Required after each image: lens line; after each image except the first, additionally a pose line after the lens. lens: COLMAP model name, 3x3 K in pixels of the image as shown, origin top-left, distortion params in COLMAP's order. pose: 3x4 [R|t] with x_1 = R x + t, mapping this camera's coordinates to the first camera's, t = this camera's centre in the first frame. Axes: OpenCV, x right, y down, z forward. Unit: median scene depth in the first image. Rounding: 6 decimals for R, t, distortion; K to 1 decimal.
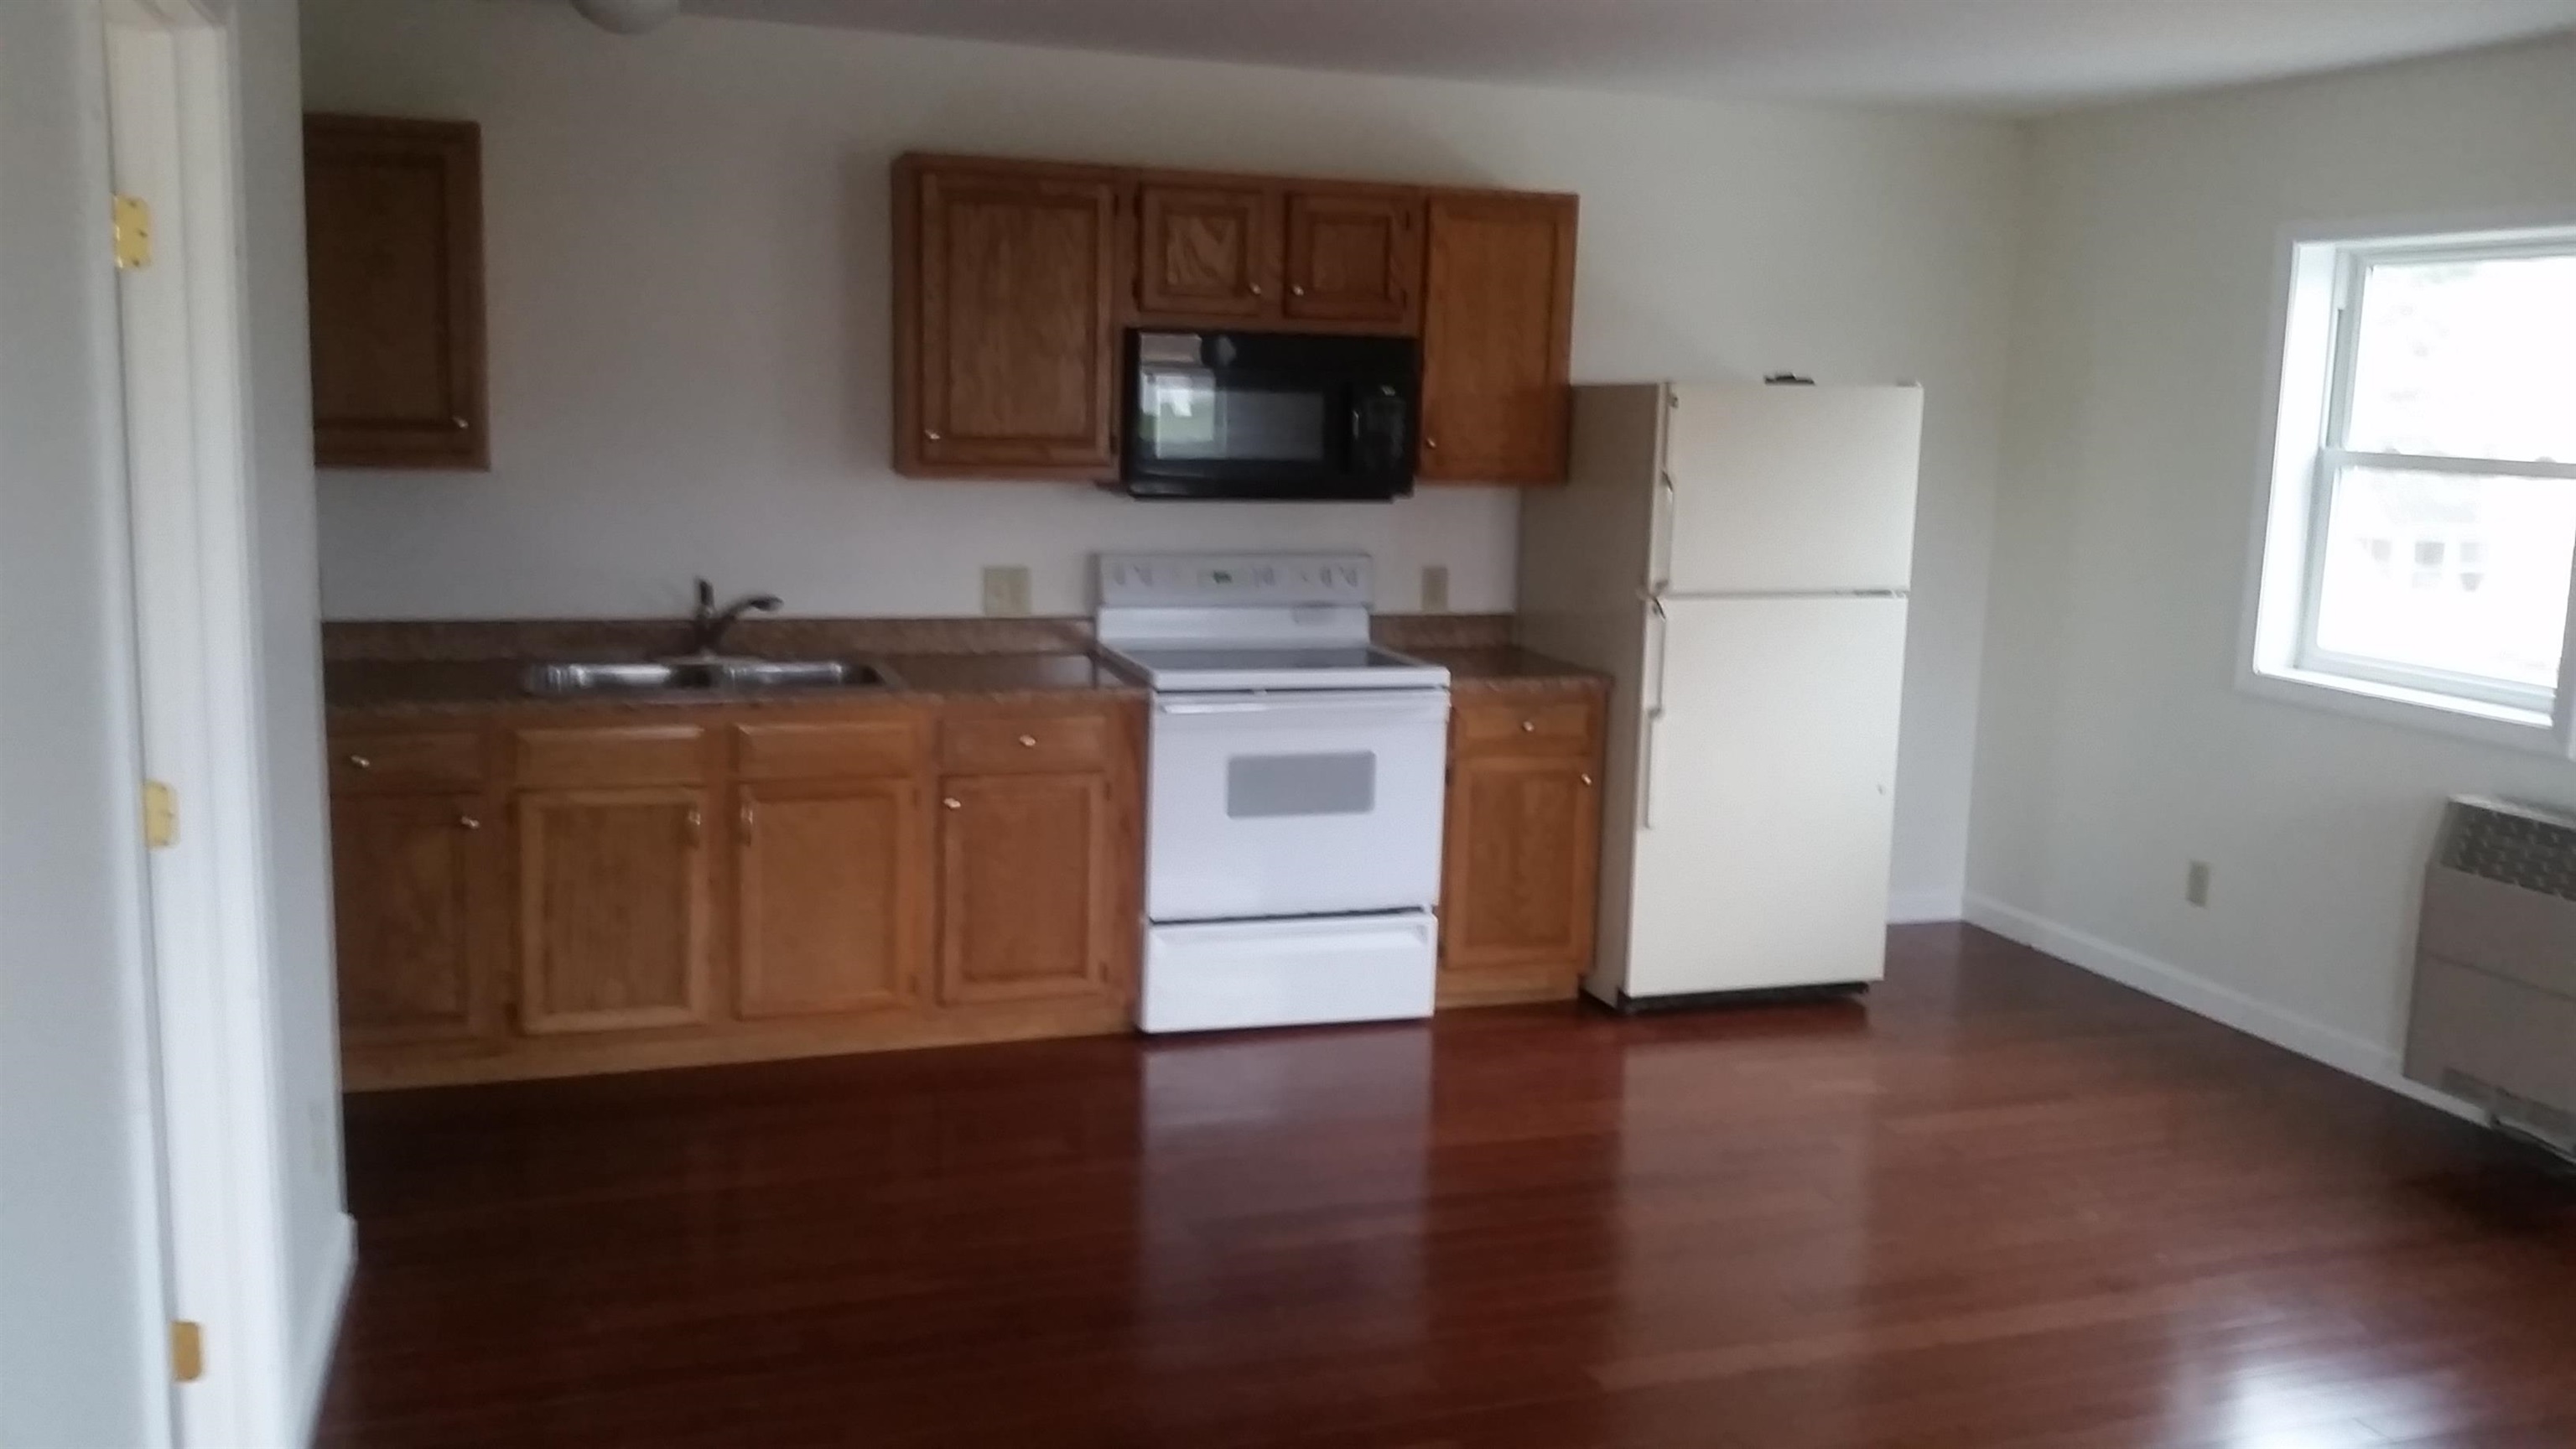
lens RADIAL K [[2256.8, 0, 1288.0], [0, 2256.8, 724.5], [0, 0, 1]] dist [0.001849, 0.001980]
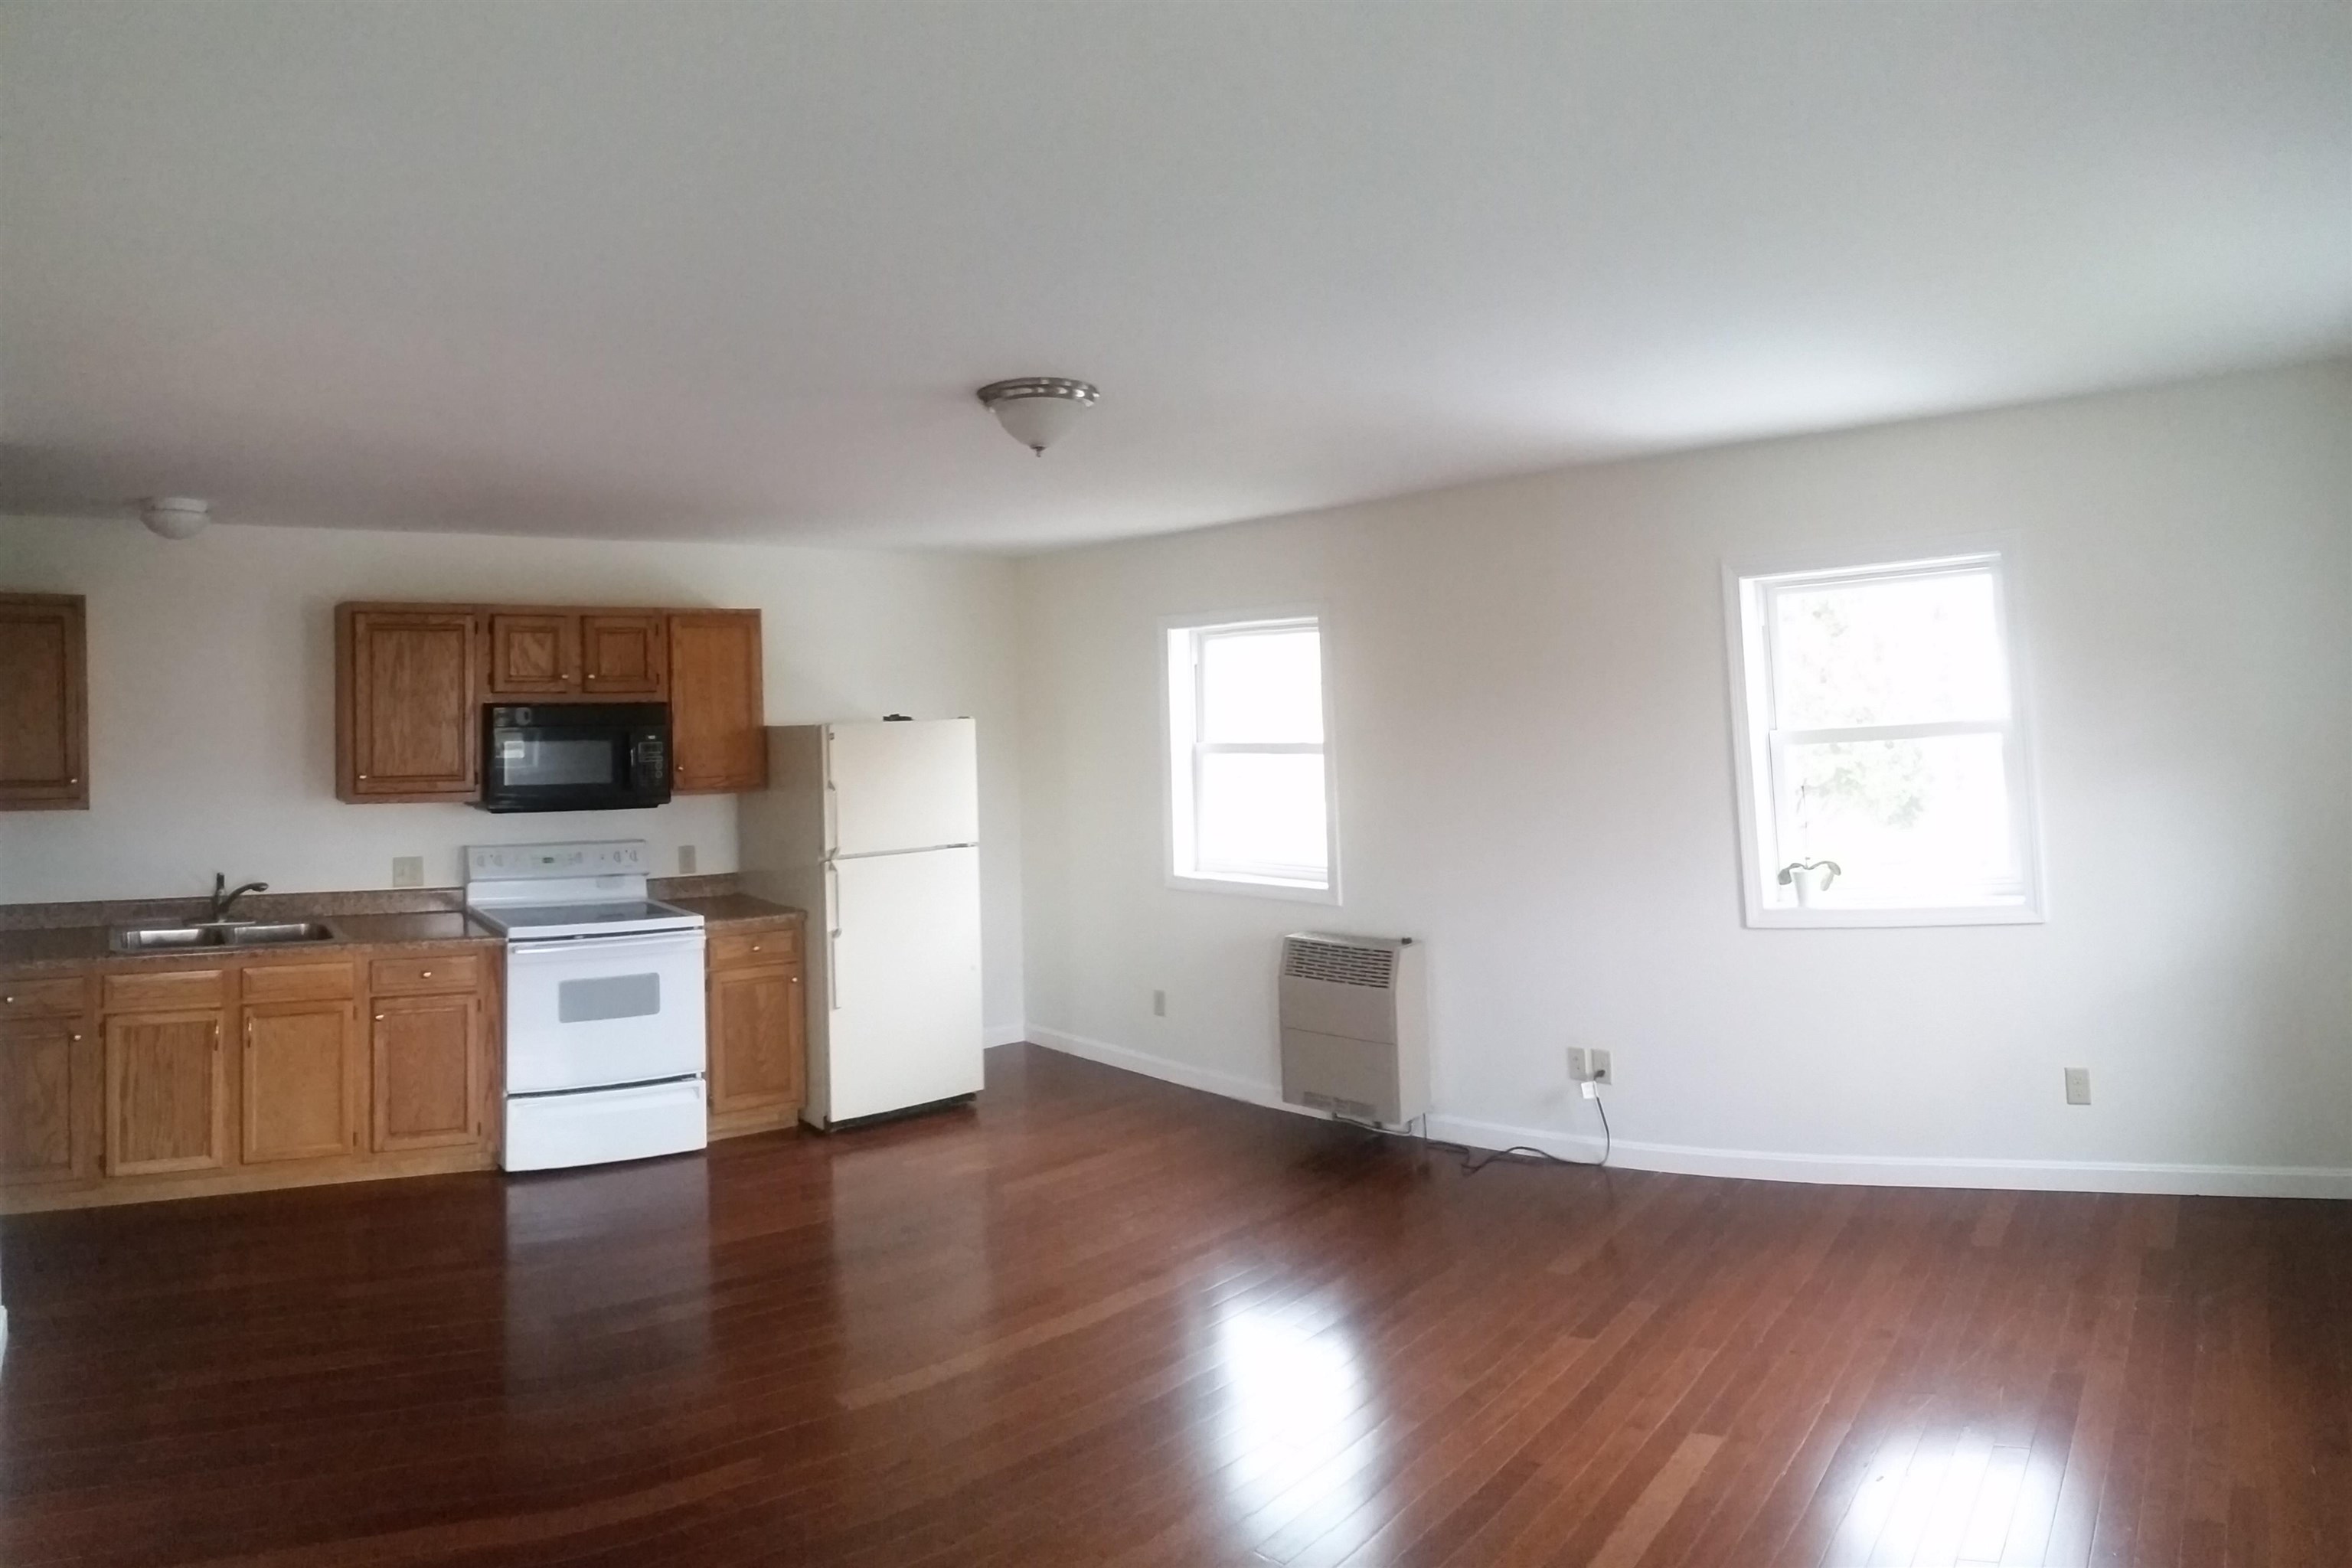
lens RADIAL K [[2229.3, 0, 1176.0], [0, 2229.3, 784.0], [0, 0, 1]] dist [0.079351, 0.002096]
pose [[0.946370, -0.052394, 0.318809, -0.112939], [0.091993, 0.989616, -0.110440, 0.094595], [-0.309712, 0.133845, 0.941363, -0.601112]]
